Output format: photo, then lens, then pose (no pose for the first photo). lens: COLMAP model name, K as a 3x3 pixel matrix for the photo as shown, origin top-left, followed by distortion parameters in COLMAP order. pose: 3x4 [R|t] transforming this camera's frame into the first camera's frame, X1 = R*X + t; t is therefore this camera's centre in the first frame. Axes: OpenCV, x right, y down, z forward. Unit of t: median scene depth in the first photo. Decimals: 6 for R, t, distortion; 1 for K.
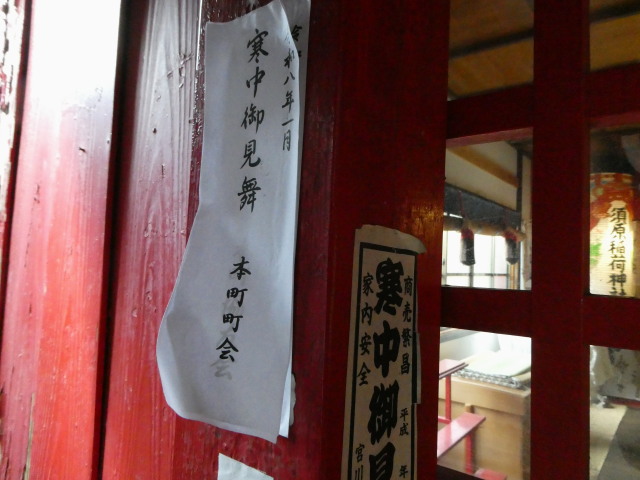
lens RADIAL K [[457.0, 0, 319.9], [0, 457.0, 239.8], [0, 0, 1]] dist [-0.002847, -0.003219]
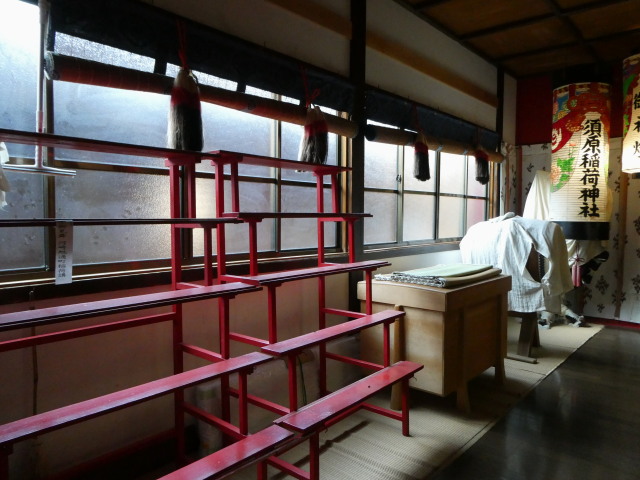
lens RADIAL K [[457.0, 0, 320.9], [0, 457.0, 237.7], [0, 0, 1]] dist [-0.002847, -0.003219]
pose [[0.997613, -0.025435, -0.064191, 0.140386], [0.031574, 0.994832, 0.096504, 0.066501], [0.061405, -0.098301, 0.993261, -0.010666]]
